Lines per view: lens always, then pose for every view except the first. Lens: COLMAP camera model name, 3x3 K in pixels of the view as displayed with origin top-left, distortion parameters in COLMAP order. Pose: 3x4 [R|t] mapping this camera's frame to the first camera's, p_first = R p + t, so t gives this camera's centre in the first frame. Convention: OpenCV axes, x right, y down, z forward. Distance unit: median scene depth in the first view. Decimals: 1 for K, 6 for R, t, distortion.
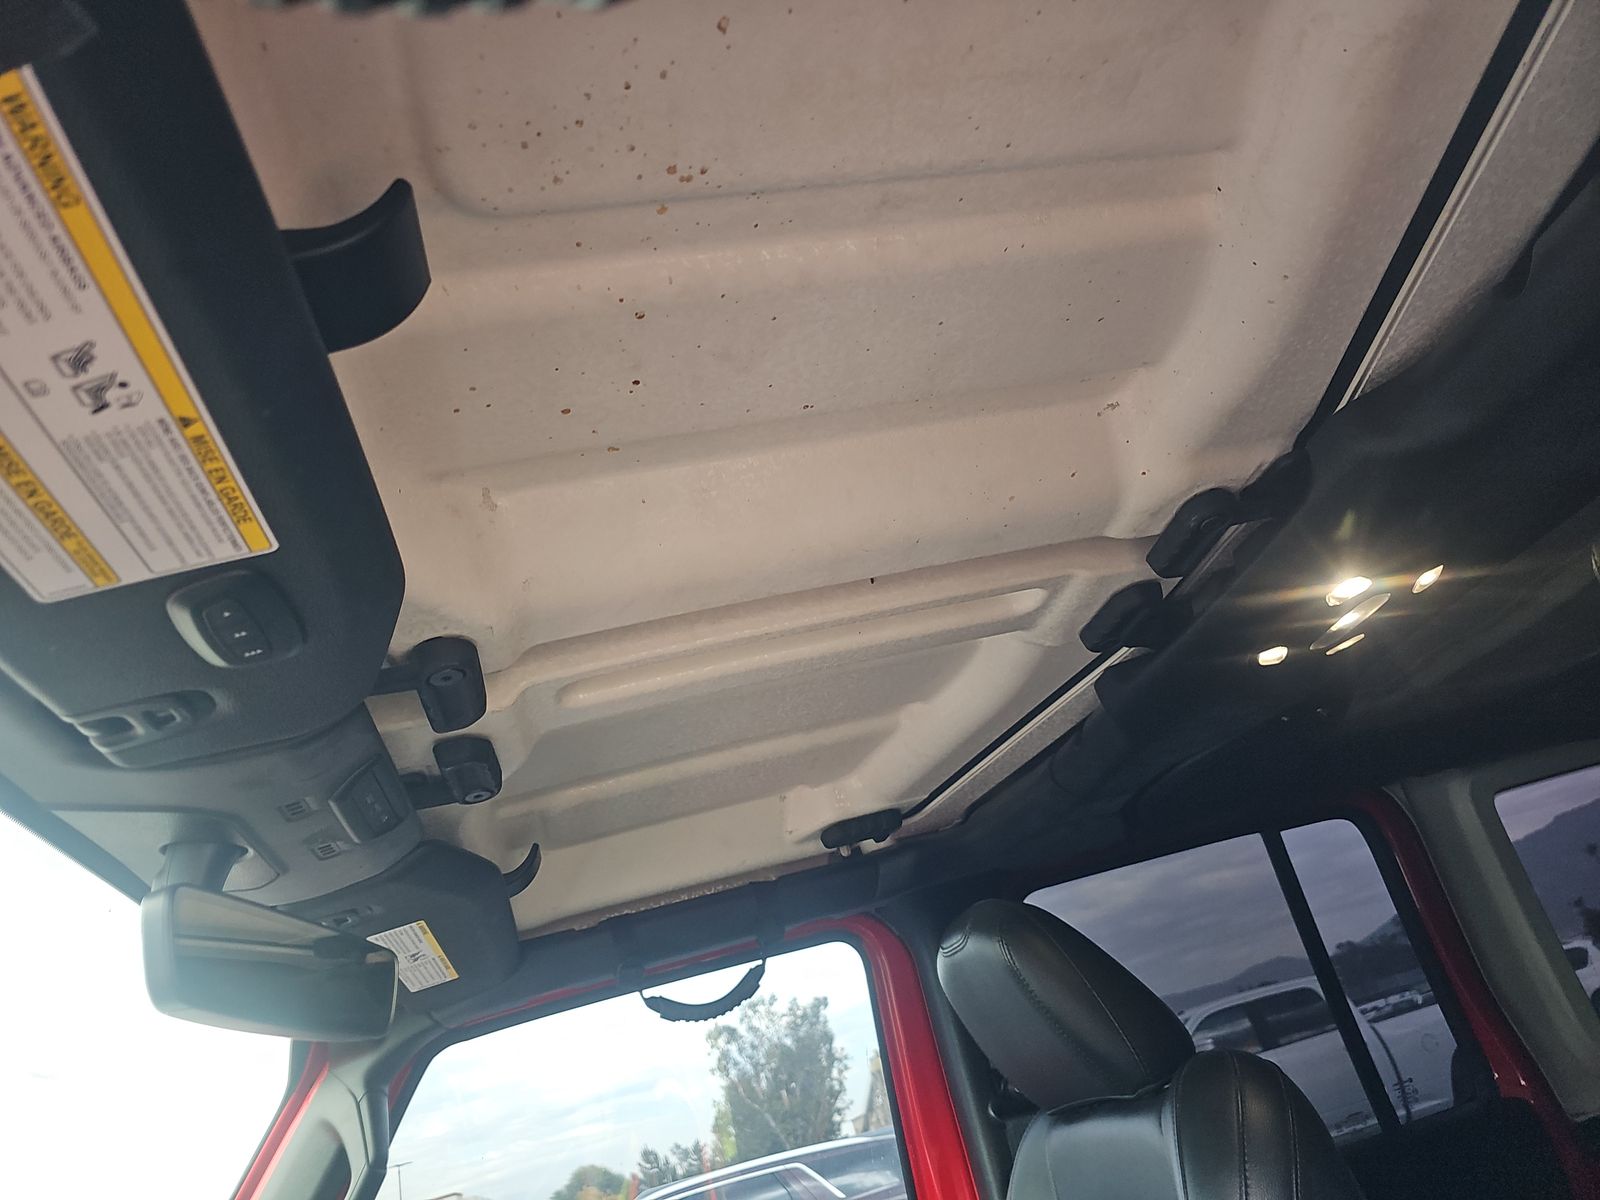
lens RADIAL K [[1059.5, 0, 803.7], [0, 1059.5, 616.3], [0, 0, 1]] dist [0.059718, -0.046974]
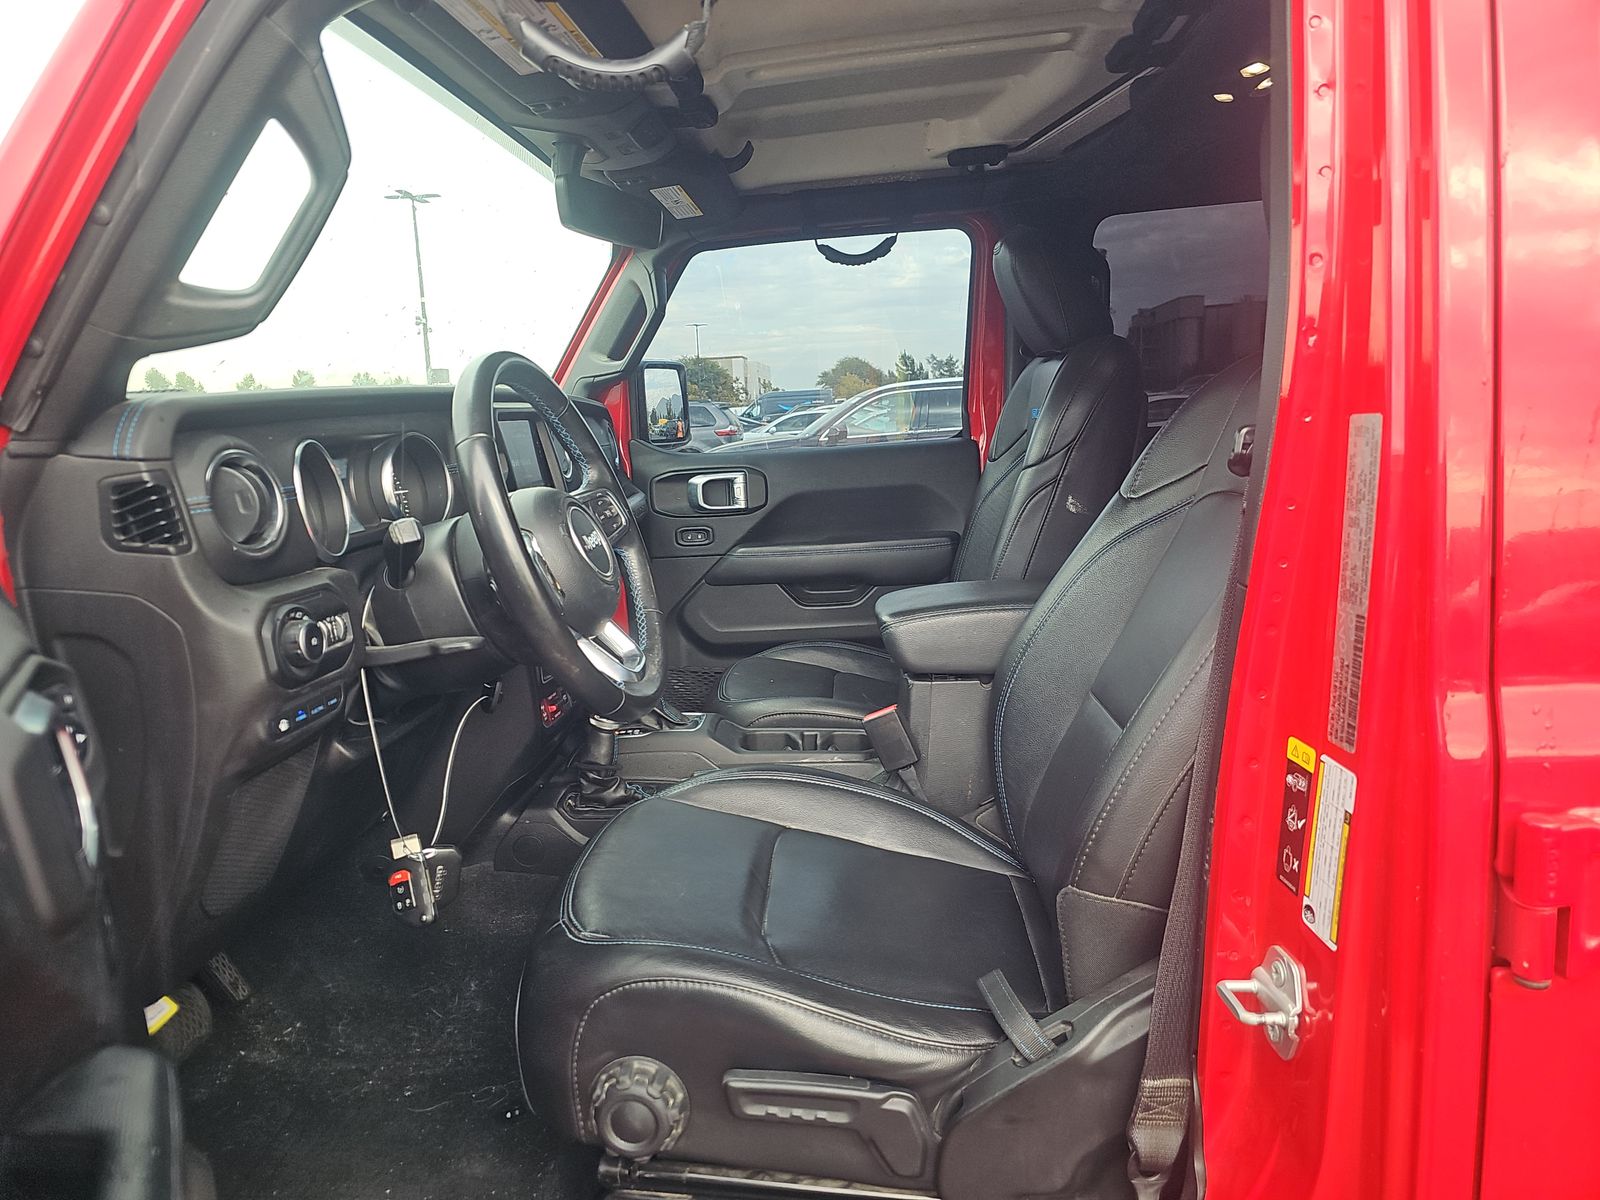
lens RADIAL K [[1346.5, 0, 800.0], [0, 1346.5, 600.0], [0, 0, 1]] dist [-0.035295, -0.003440]
pose [[0.947610, 0.228579, -0.223131, 0.386333], [-0.053581, 0.802375, 0.594411, -0.393355], [0.314905, -0.551314, 0.772585, -0.814585]]
